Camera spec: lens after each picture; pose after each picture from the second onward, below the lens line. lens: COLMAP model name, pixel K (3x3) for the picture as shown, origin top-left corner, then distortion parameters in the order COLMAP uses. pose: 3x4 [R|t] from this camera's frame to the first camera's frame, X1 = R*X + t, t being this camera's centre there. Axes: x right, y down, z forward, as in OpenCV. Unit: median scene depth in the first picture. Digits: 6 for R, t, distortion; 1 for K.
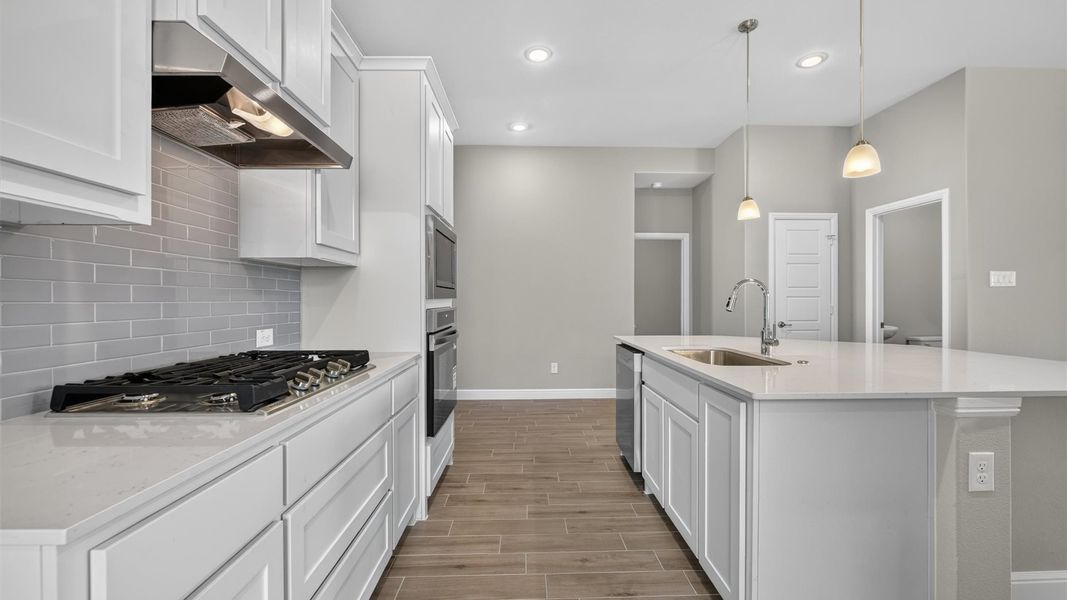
lens RADIAL K [[426.1, 0, 546.2], [0, 426.1, 302.4], [0, 0, 1]] dist [-0.006273, -0.001052]
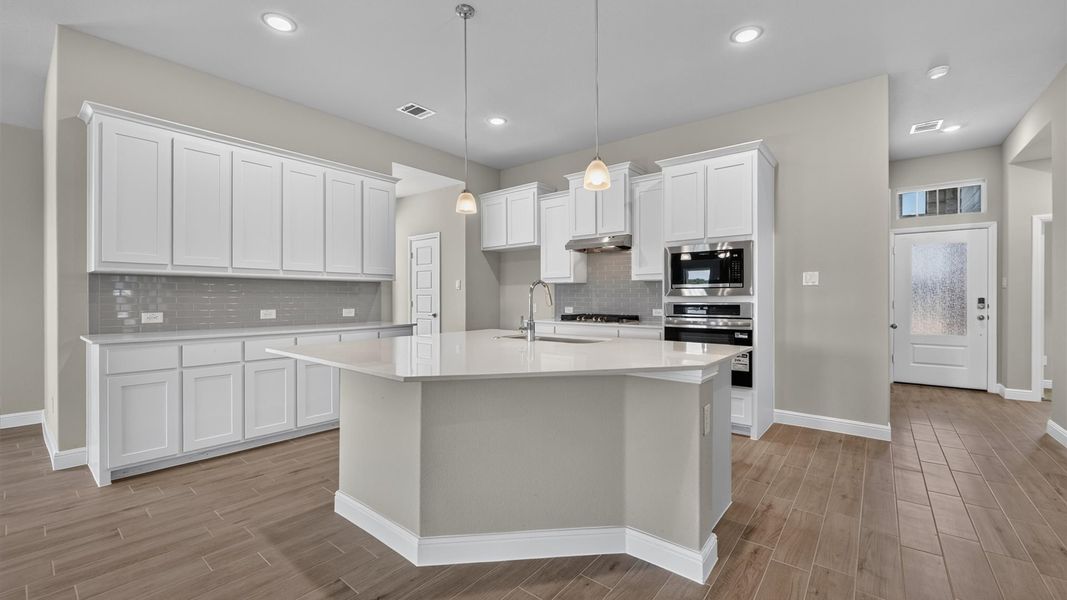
lens RADIAL K [[426.1, 0, 540.4], [0, 426.1, 298.0], [0, 0, 1]] dist [-0.006273, -0.001052]
pose [[-0.663028, 0.007110, -0.748561, 1.092196], [0.002190, 0.999969, 0.007557, -0.013232], [0.748591, 0.003371, -0.663023, 1.422196]]
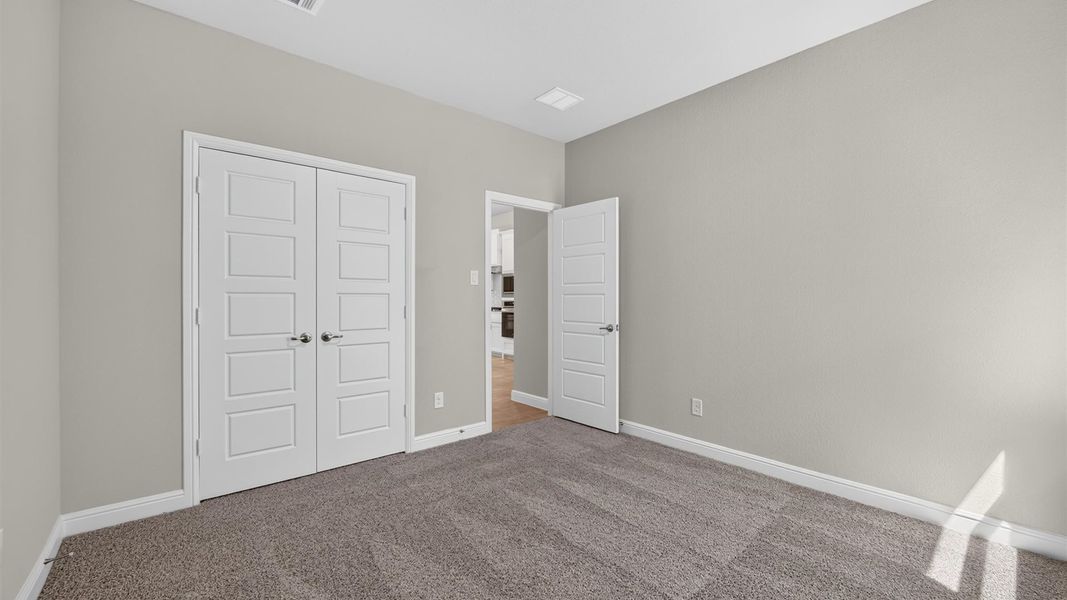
lens RADIAL K [[426.1, 0, 526.2], [0, 426.1, 302.5], [0, 0, 1]] dist [-0.006273, -0.001052]
pose [[-0.793838, 0.009555, -0.608054, 1.397980], [-0.001983, 0.999831, 0.018300, -0.027532], [0.608126, 0.015733, -0.793685, 3.178587]]
